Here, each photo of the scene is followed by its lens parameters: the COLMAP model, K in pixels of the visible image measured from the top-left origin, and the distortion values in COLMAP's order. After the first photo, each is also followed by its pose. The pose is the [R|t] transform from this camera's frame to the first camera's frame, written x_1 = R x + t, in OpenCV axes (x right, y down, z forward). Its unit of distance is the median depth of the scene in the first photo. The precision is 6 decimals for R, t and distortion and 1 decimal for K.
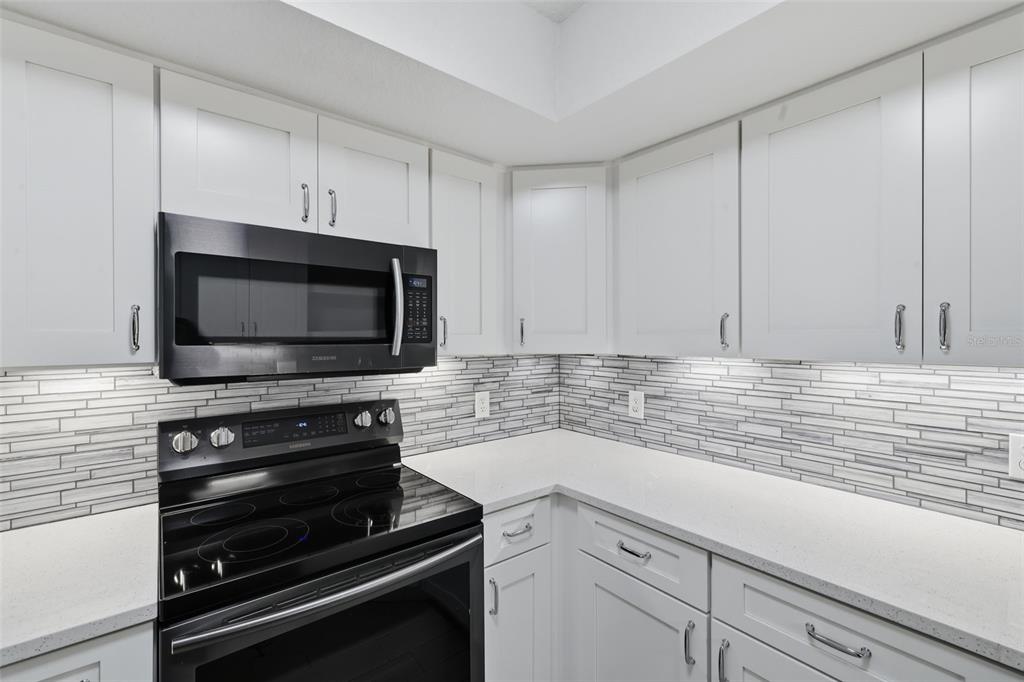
lens RADIAL K [[438.1, 0, 510.2], [0, 438.1, 338.7], [0, 0, 1]] dist [-0.003254, -0.000369]
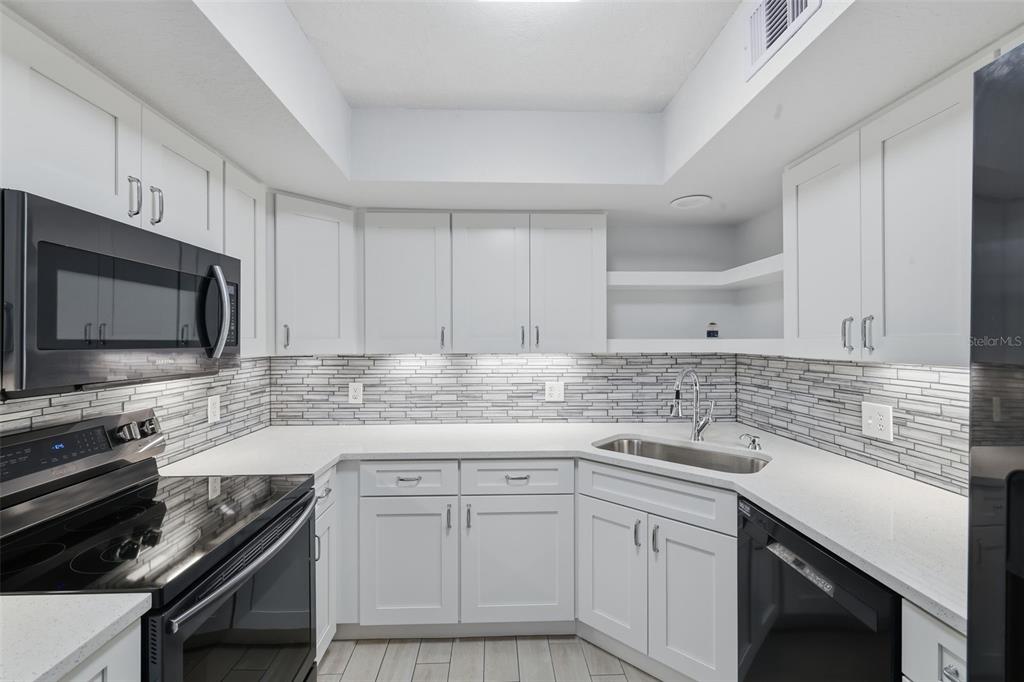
lens RADIAL K [[438.1, 0, 514.0], [0, 438.1, 339.8], [0, 0, 1]] dist [-0.003254, -0.000369]
pose [[0.586290, 0.003188, 0.810095, -0.558173], [0.002983, 0.999977, -0.006094, 0.002632], [-0.810095, 0.005990, 0.586267, -0.155962]]
